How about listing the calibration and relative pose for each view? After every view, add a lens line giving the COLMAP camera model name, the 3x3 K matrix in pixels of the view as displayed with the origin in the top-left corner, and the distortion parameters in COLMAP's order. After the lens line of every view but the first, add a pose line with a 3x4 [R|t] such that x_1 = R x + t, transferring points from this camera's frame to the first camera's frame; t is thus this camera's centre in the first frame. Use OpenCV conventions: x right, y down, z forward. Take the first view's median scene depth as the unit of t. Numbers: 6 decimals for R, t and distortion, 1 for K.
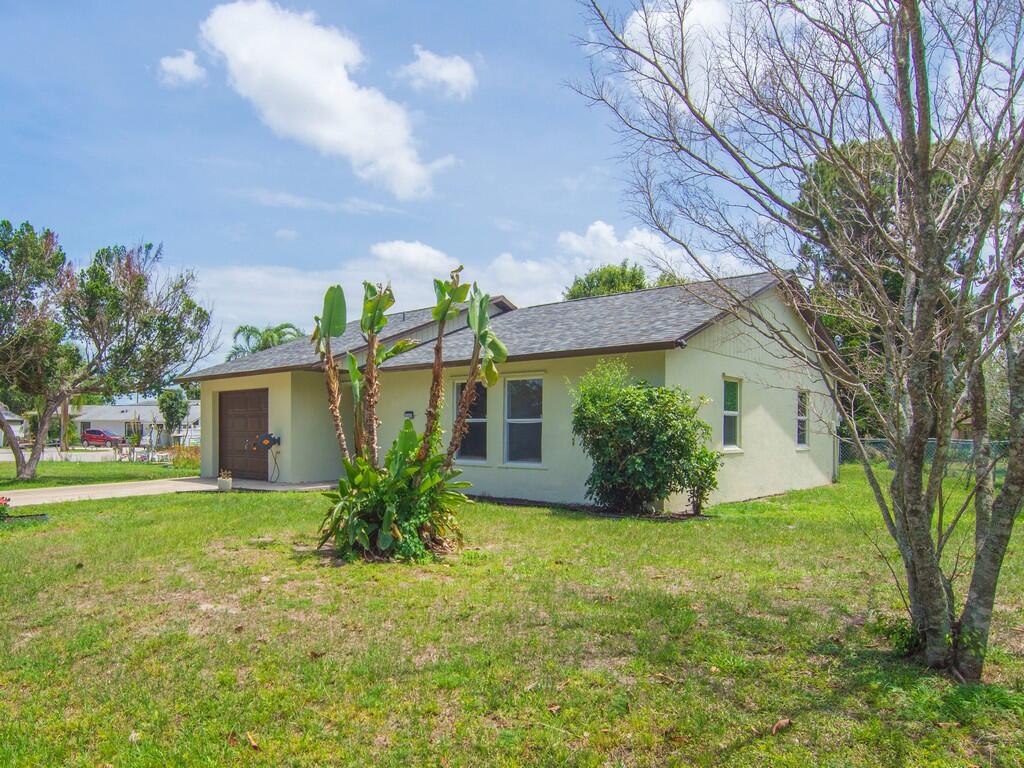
lens RADIAL K [[561.5, 0, 512.1], [0, 561.5, 399.6], [0, 0, 1]] dist [-0.000848, 0.001562]
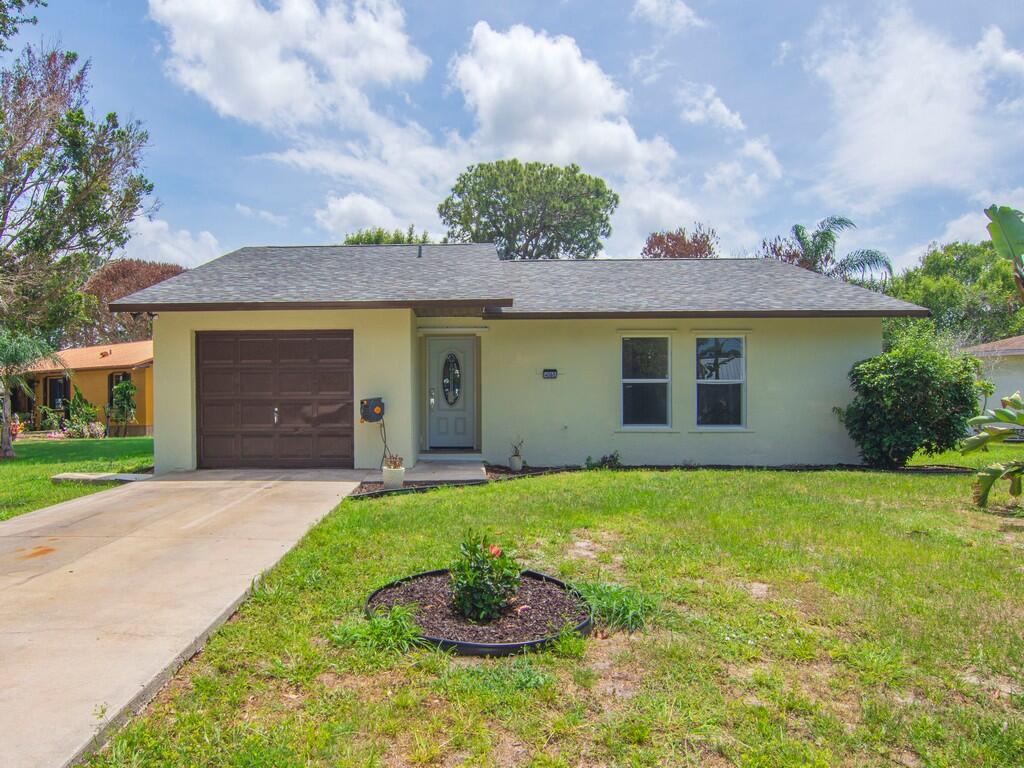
lens RADIAL K [[561.5, 0, 512.1], [0, 561.5, 399.6], [0, 0, 1]] dist [-0.000848, 0.001562]
pose [[0.825760, -0.013871, 0.563851, -0.757997], [-0.025157, 0.997797, 0.061389, 0.018160], [-0.563460, -0.064878, 0.823592, 0.409455]]
